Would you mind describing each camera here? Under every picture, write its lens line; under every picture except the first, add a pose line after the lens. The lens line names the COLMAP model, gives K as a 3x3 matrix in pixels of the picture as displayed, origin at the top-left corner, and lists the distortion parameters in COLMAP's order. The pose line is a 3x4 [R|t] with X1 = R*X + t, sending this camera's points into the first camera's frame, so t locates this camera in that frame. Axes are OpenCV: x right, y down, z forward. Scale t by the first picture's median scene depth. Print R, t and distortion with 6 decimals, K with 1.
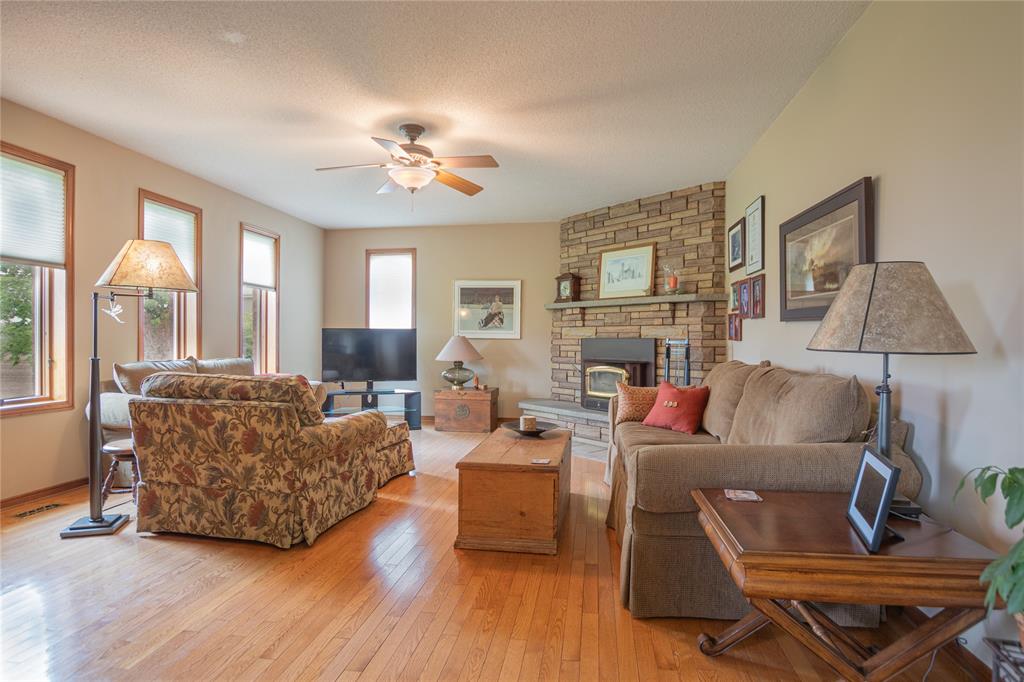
lens RADIAL K [[535.6, 0, 511.9], [0, 535.6, 347.7], [0, 0, 1]] dist [-0.026113, 0.000103]
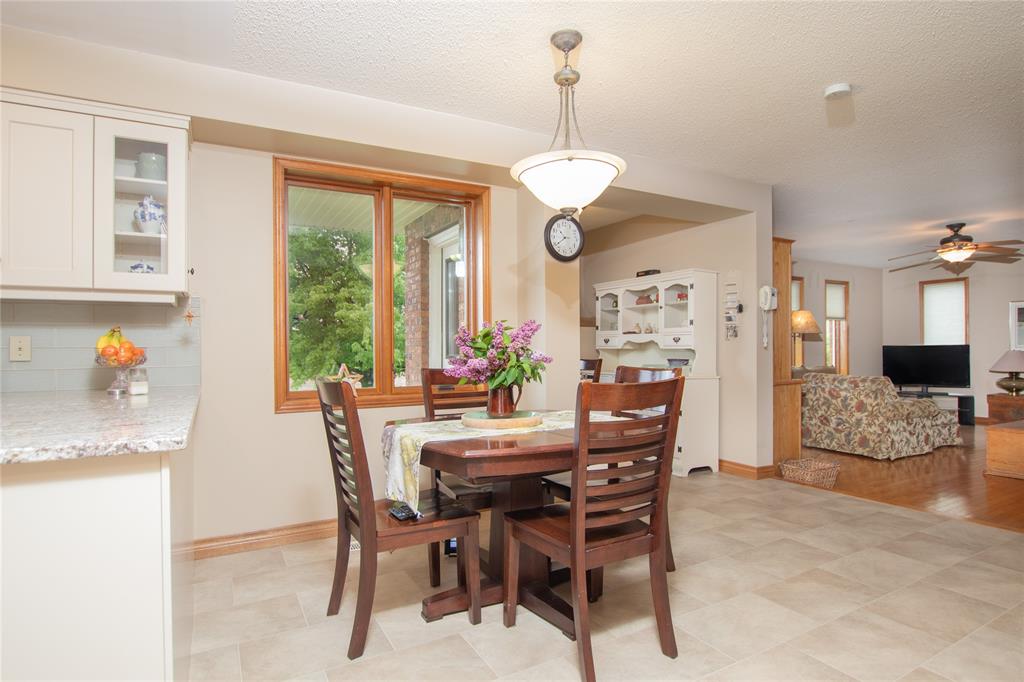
lens RADIAL K [[535.6, 0, 511.9], [0, 535.6, 347.7], [0, 0, 1]] dist [-0.026113, 0.000103]
pose [[0.607223, -0.009606, -0.794474, 0.287796], [-0.001416, 0.999912, -0.013172, -0.023616], [0.794530, 0.009124, 0.607156, -1.160217]]
